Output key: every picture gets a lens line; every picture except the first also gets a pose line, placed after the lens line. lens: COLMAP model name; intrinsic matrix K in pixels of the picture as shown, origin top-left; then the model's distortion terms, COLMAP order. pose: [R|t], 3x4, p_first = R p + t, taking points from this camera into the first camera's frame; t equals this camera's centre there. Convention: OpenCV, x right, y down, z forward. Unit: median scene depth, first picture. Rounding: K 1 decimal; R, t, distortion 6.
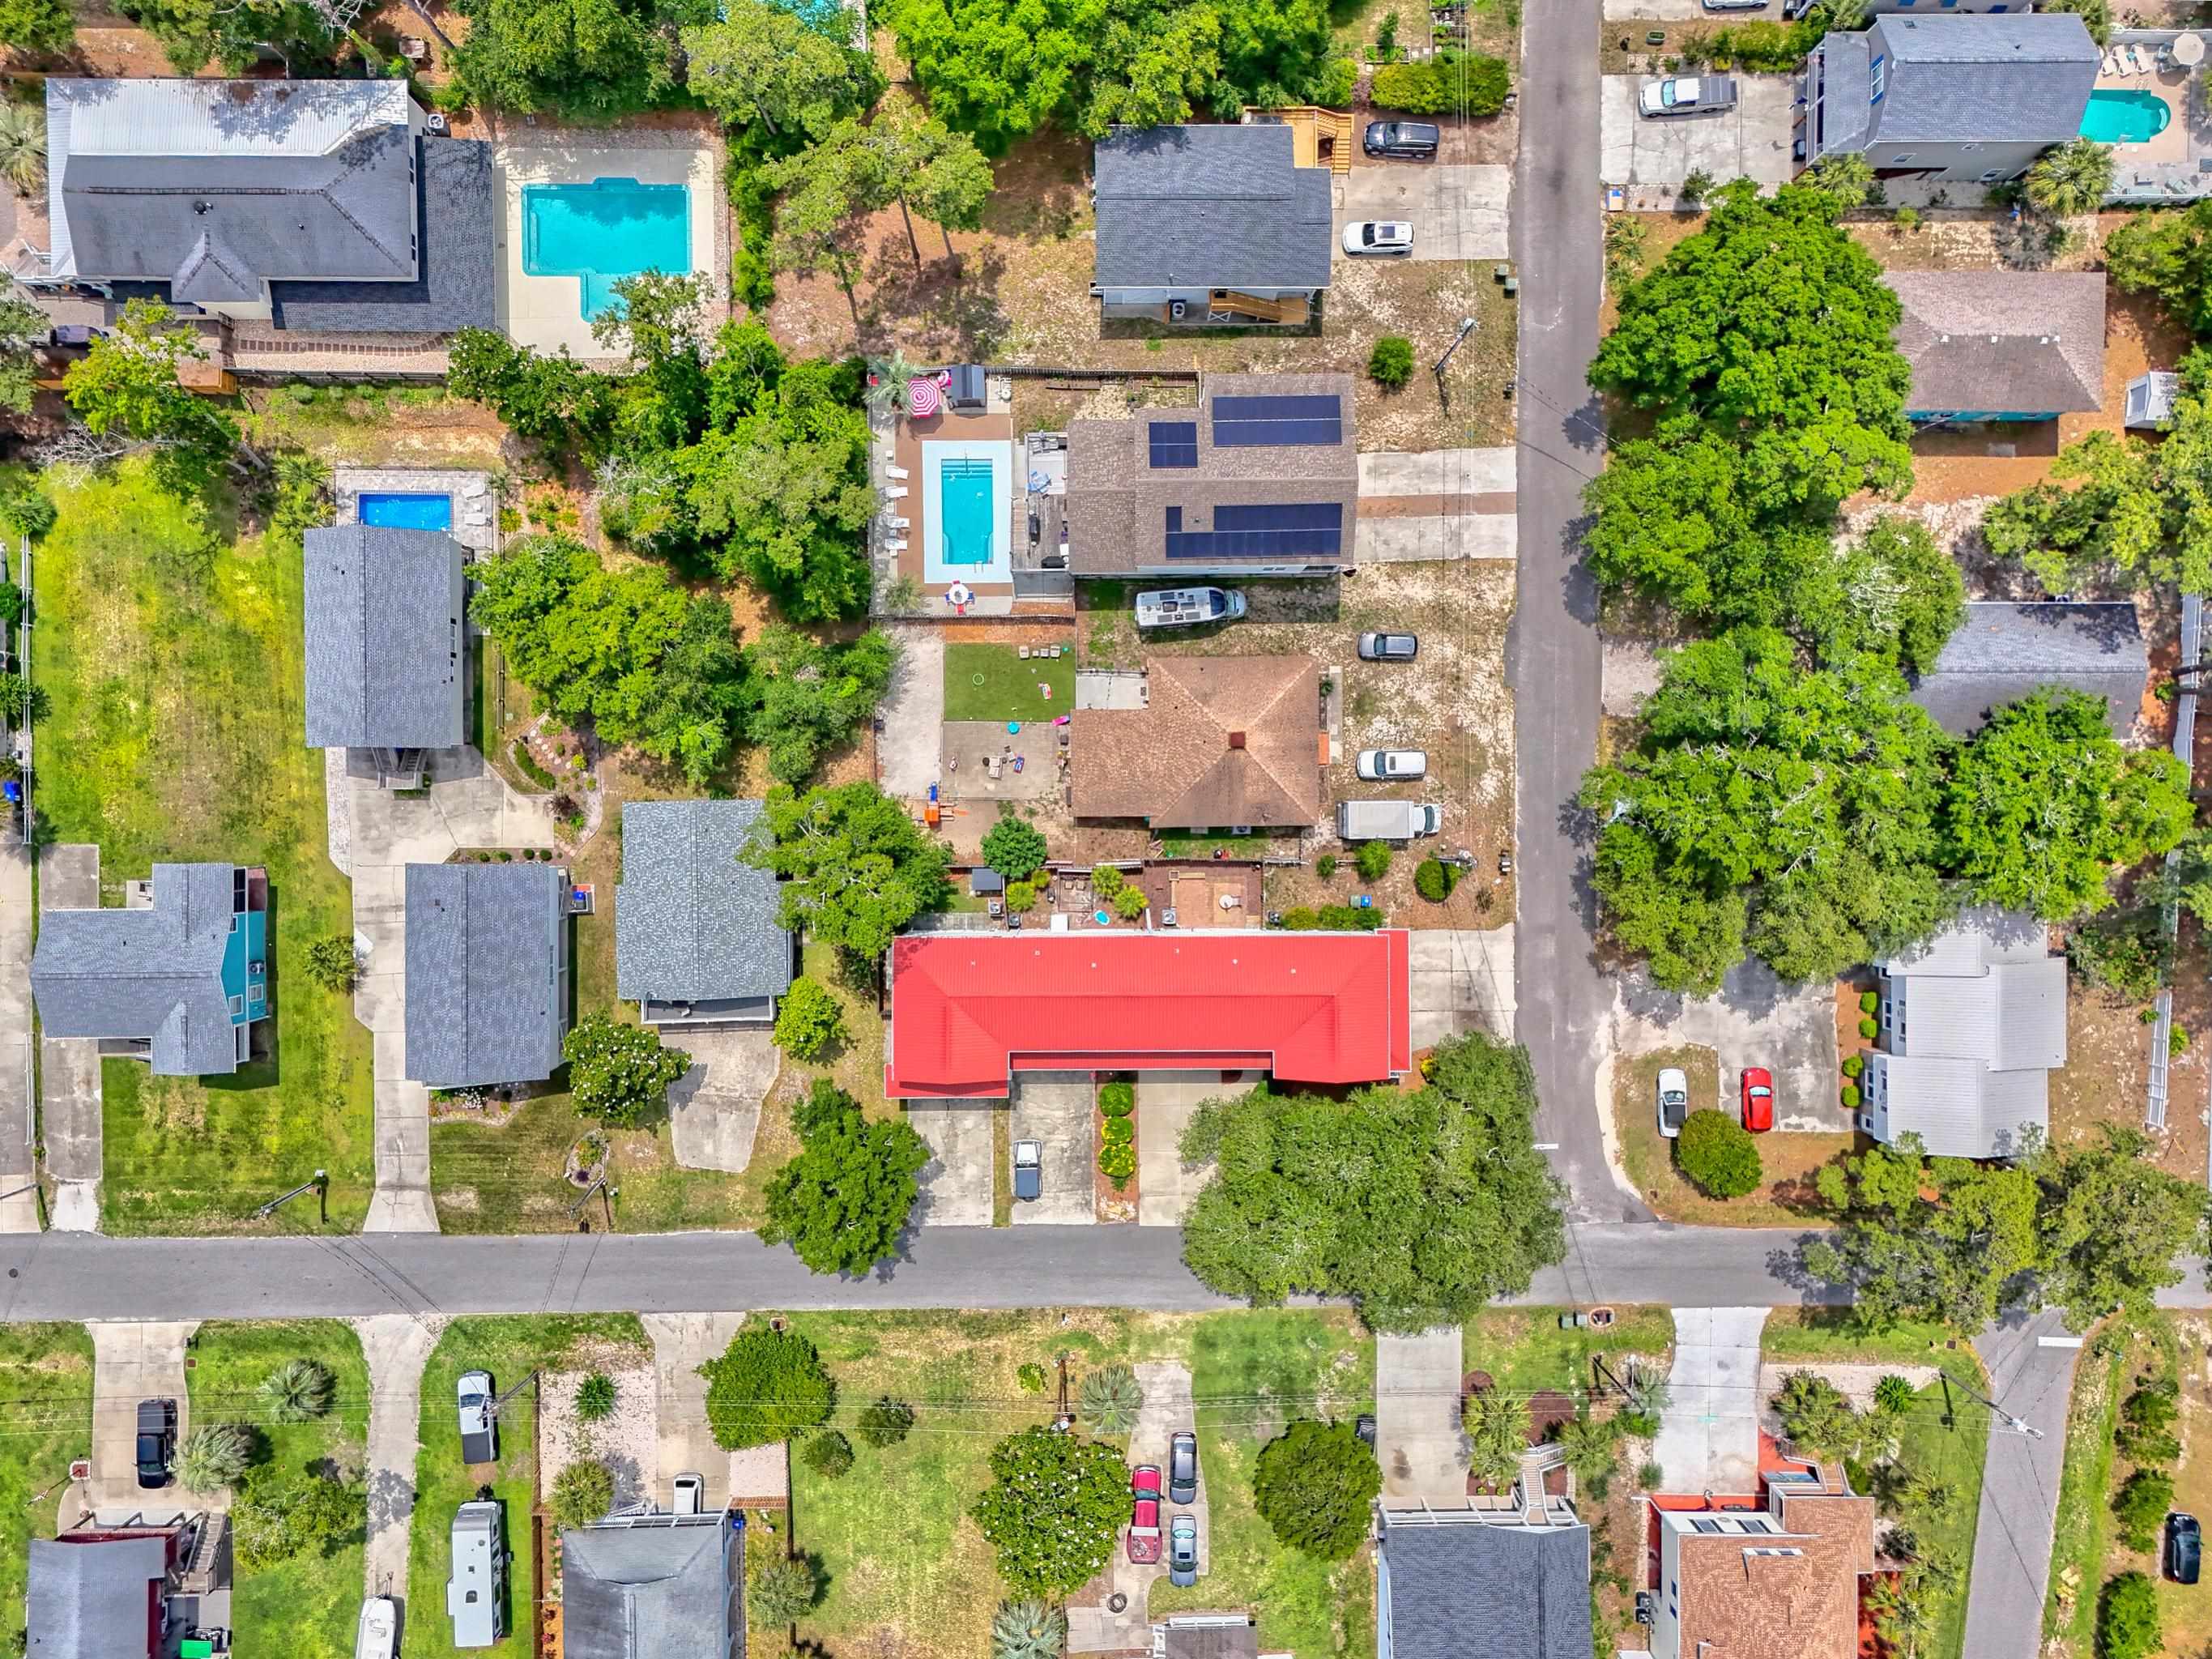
lens RADIAL K [[1627.6, 0, 1111.4], [0, 1627.6, 823.6], [0, 0, 1]] dist [0.079206, -0.067719]
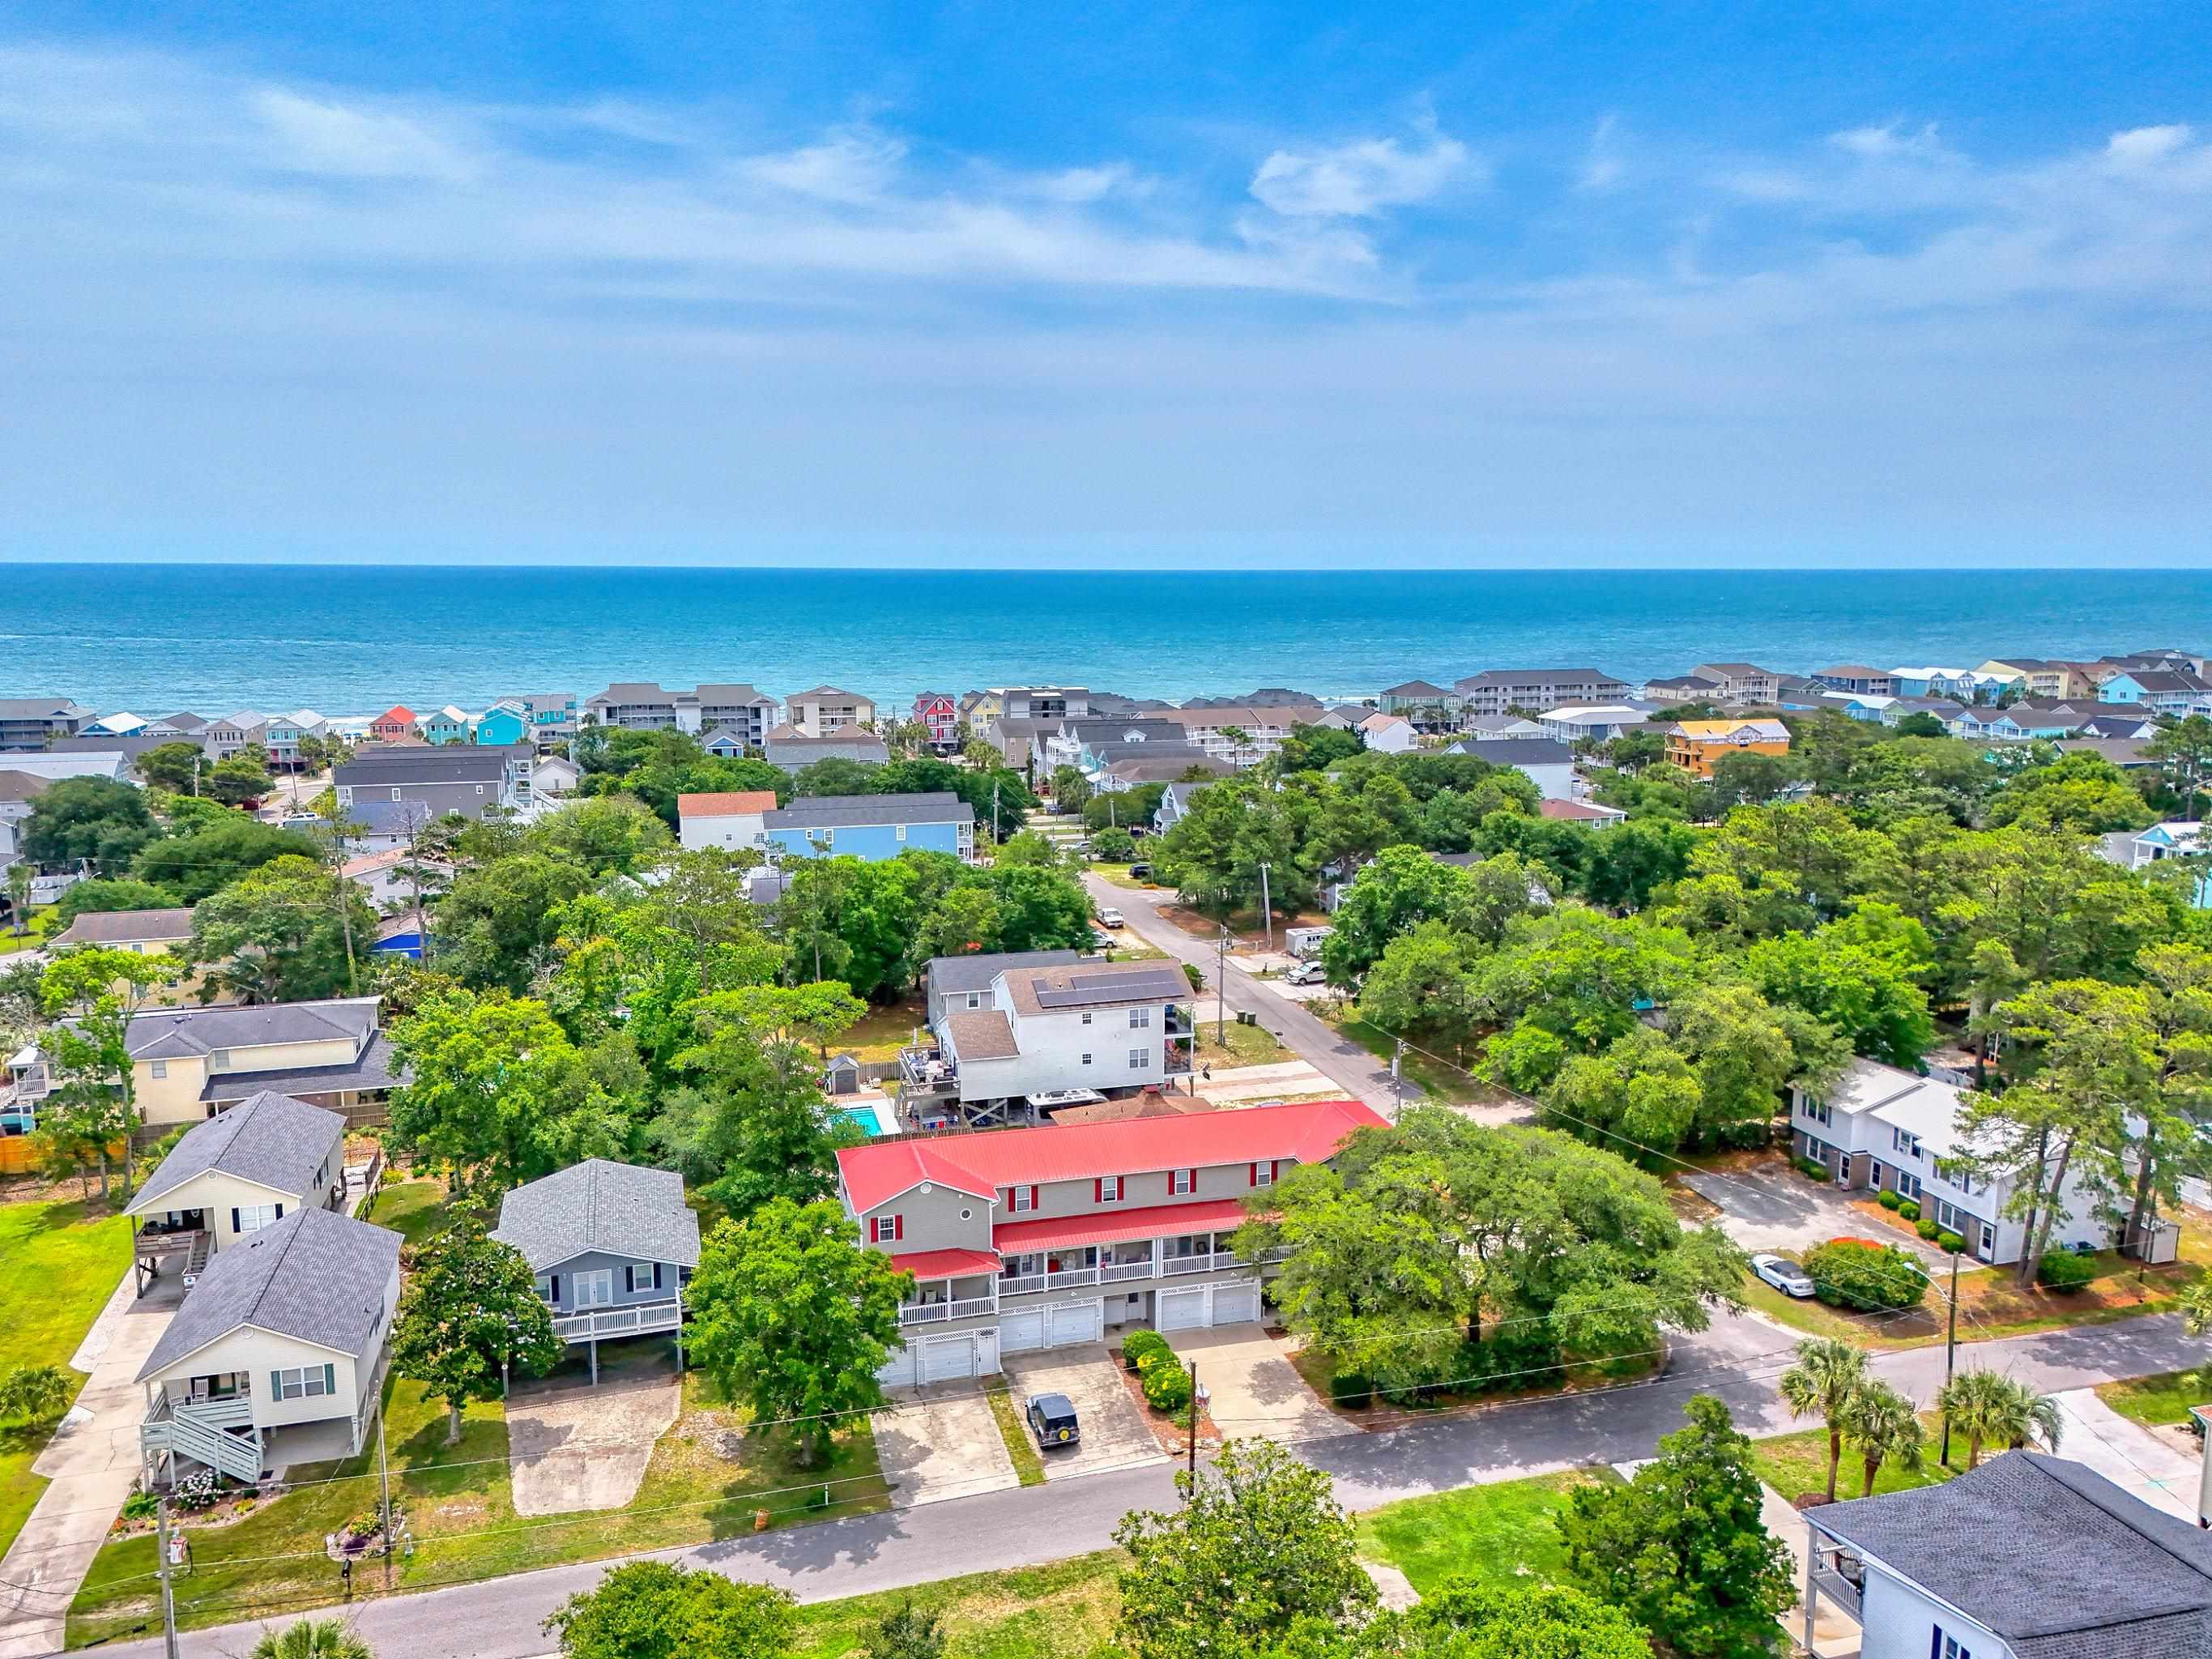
lens RADIAL K [[1627.6, 0, 1104.2], [0, 1627.6, 840.3], [0, 0, 1]] dist [0.079206, -0.067719]
pose [[0.962871, -0.069528, 0.260854, -0.194995], [0.268527, 0.147210, -0.951957, 0.845071], [0.027788, 0.986658, 0.160415, 0.645095]]
